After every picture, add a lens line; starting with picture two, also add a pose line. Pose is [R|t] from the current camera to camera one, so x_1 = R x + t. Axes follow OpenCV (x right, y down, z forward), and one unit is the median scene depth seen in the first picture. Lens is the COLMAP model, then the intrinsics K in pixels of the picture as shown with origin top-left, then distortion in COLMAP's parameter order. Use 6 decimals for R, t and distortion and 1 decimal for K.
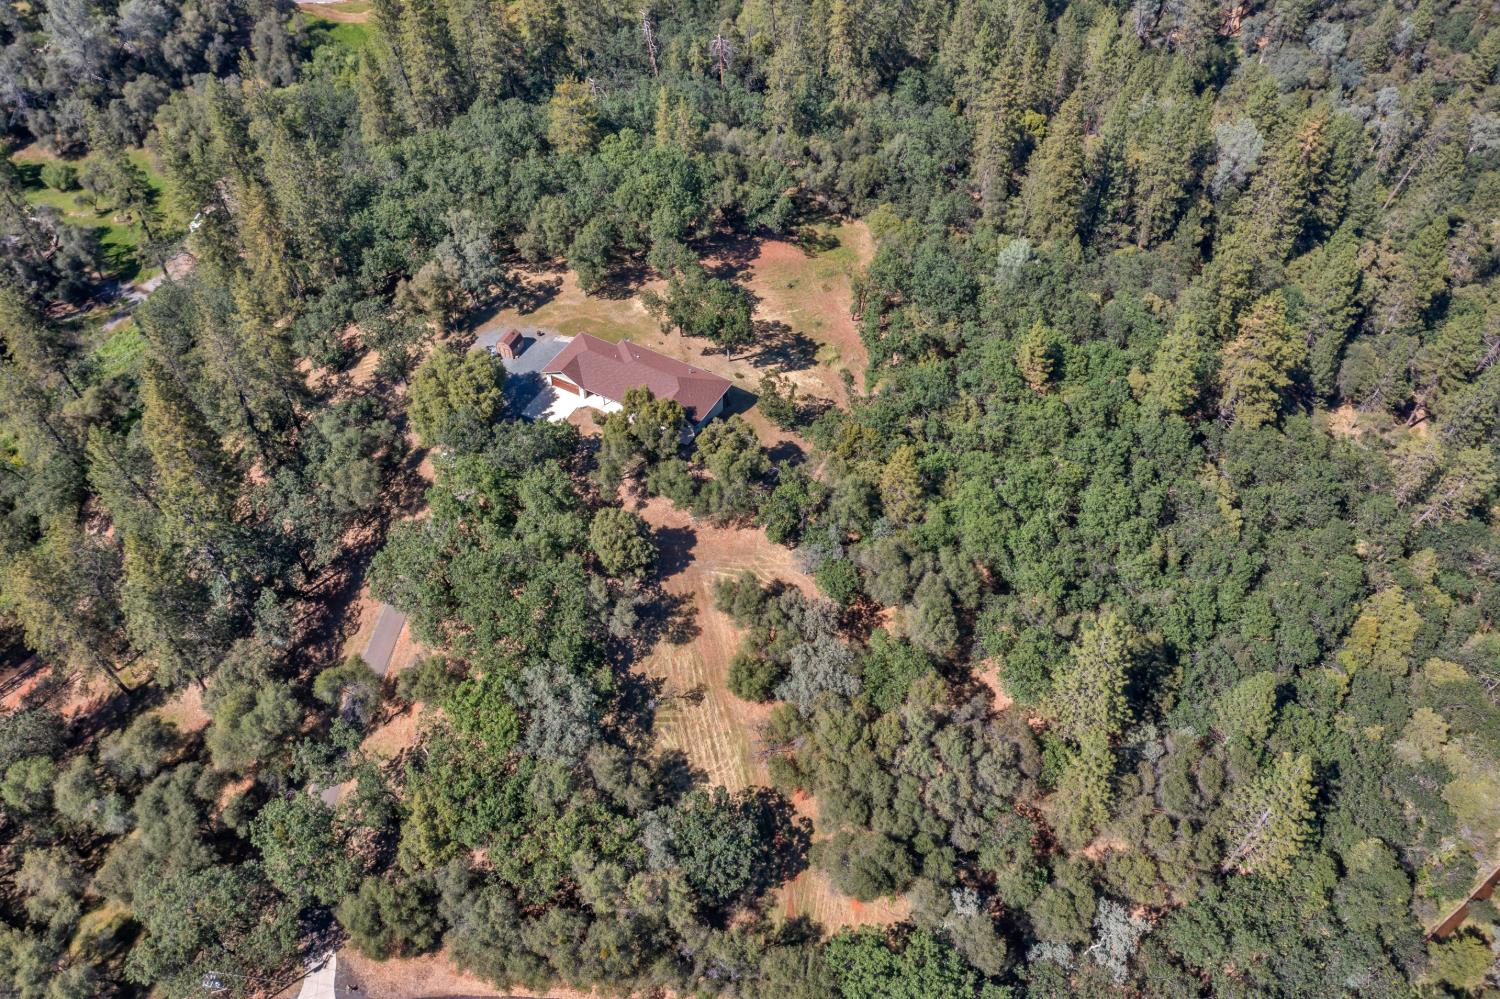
lens RADIAL K [[1183.2, 0, 754.9], [0, 1183.2, 501.6], [0, 0, 1]] dist [-0.013206, 0.002664]
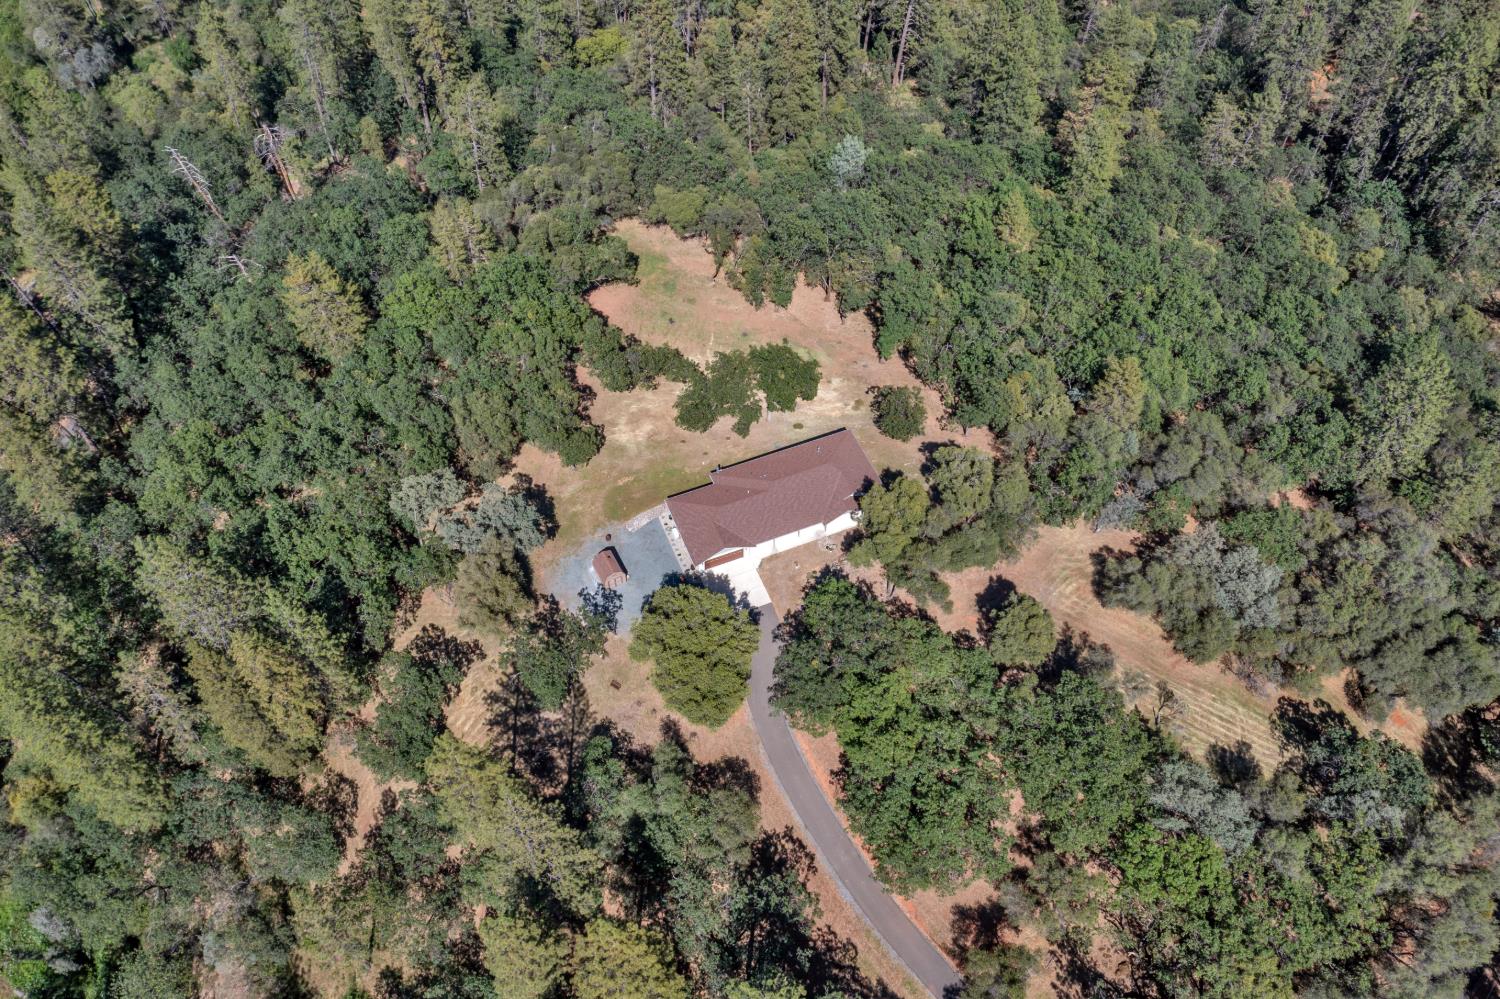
lens RADIAL K [[1218.8, 0, 749.7], [0, 1218.8, 475.8], [0, 0, 1]] dist [-0.023383, 0.004725]
pose [[0.627327, -0.622369, 0.468100, -0.478447], [0.580606, 0.774374, 0.251478, -0.324523], [-0.518997, 0.114023, 0.847137, 0.262006]]
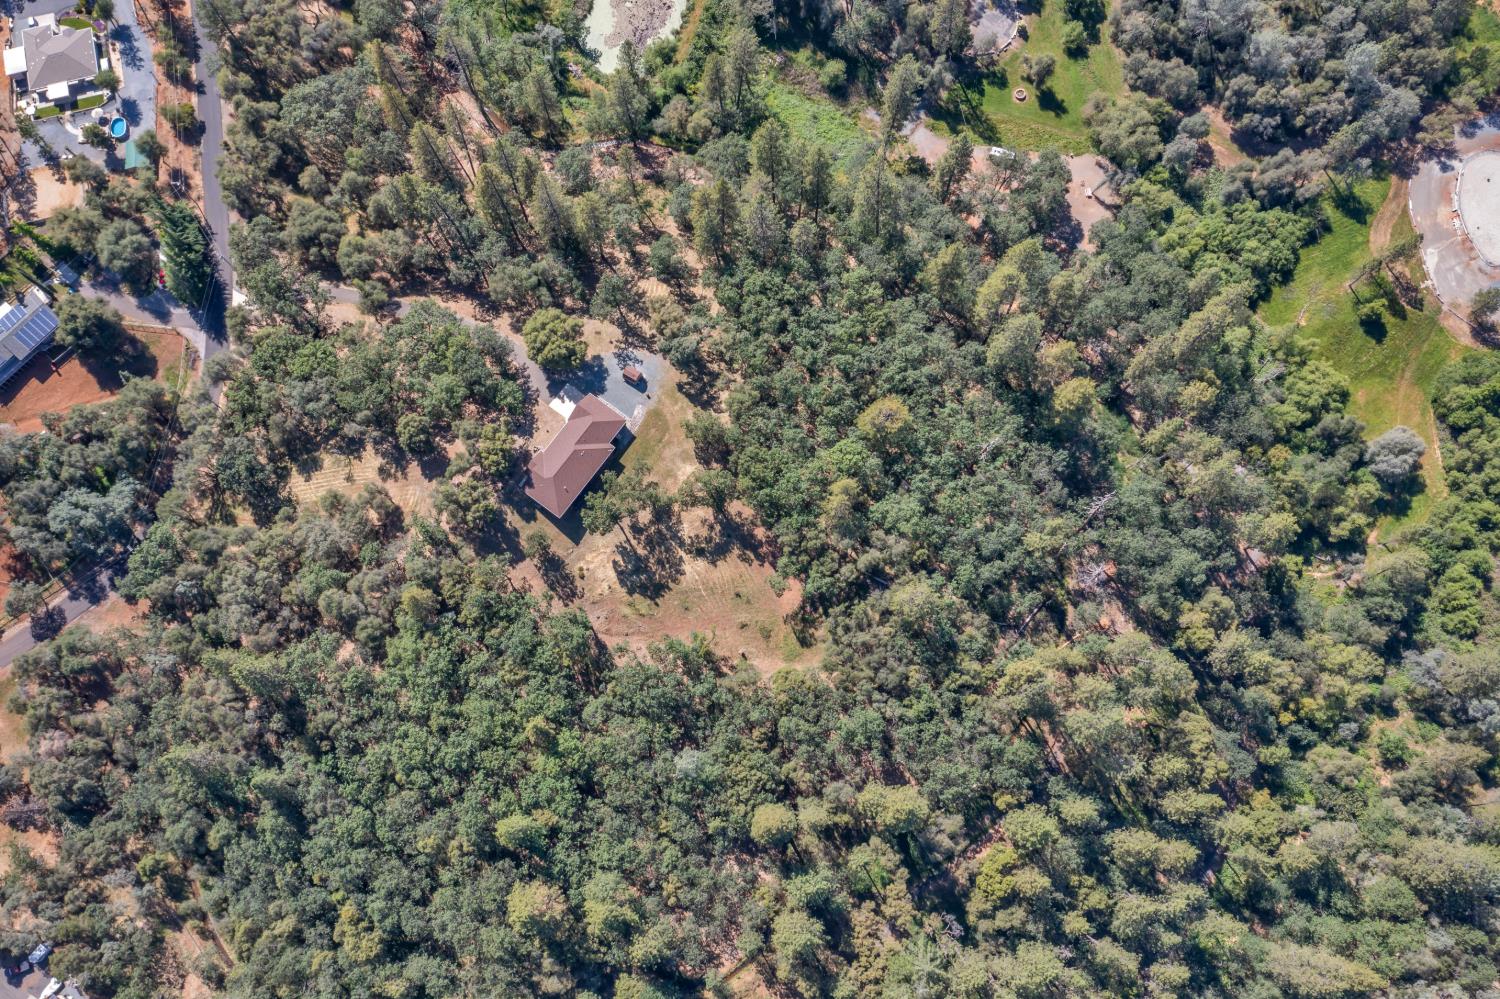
lens RADIAL K [[1152.7, 0, 750.0], [0, 1152.7, 499.5], [0, 0, 1]] dist [-0.023497, 0.006330]
pose [[-0.130299, 0.964245, -0.230766, 0.242985], [-0.735753, 0.061978, 0.674408, -1.161862], [0.664597, 0.257661, 0.701371, 0.145162]]
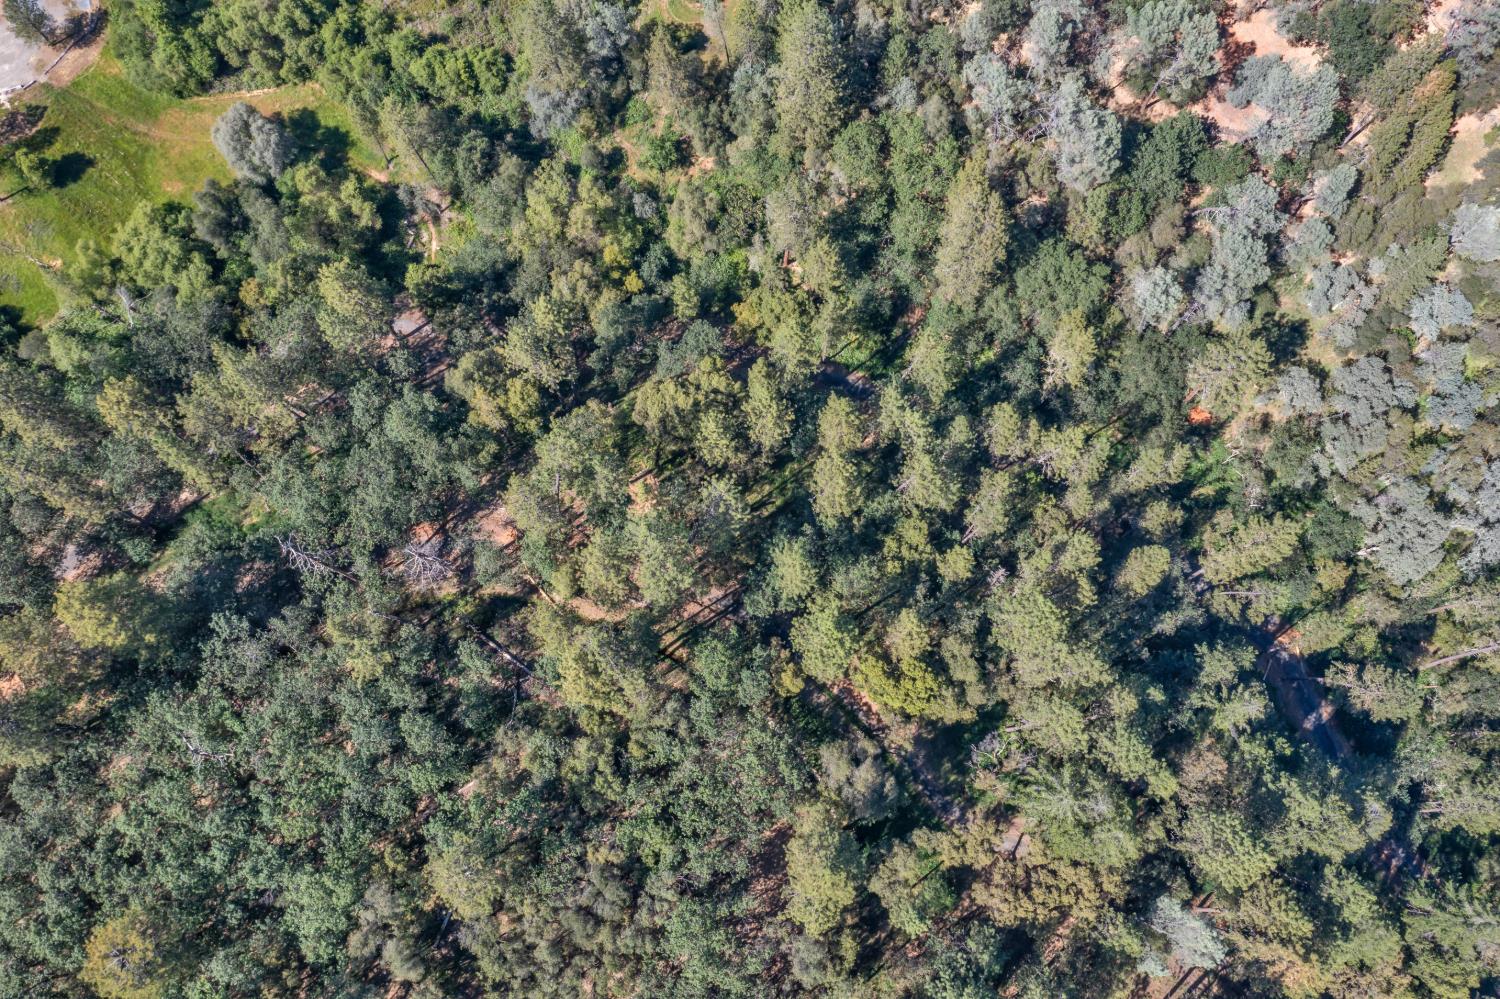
lens RADIAL K [[1152.7, 0, 750.0], [0, 1152.7, 499.5], [0, 0, 1]] dist [-0.023497, 0.006330]
pose [[0.999582, 0.023005, -0.017537, 0.215174], [-0.012642, 0.892703, 0.450469, -0.961937], [0.026018, -0.450059, 0.892620, 0.666663]]
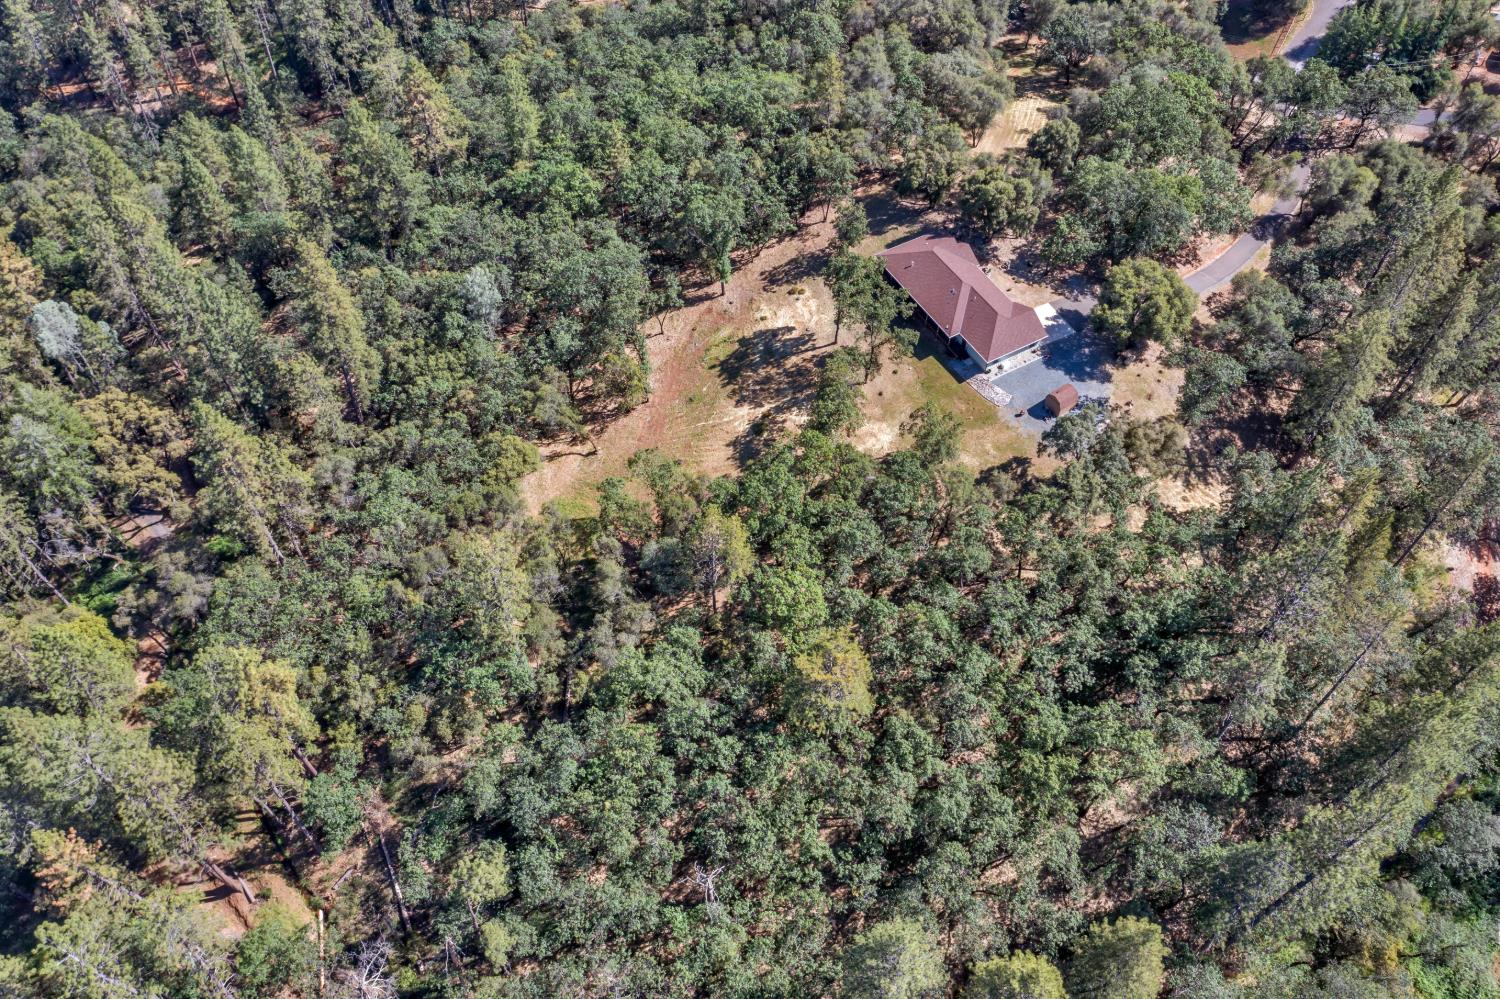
lens RADIAL K [[1183.2, 0, 754.9], [0, 1183.2, 501.6], [0, 0, 1]] dist [-0.013206, 0.002664]
pose [[-0.853707, -0.425789, 0.299815, -0.303860], [0.380580, -0.117157, 0.917297, -1.025739], [-0.355449, 0.897206, 0.262065, 0.904282]]
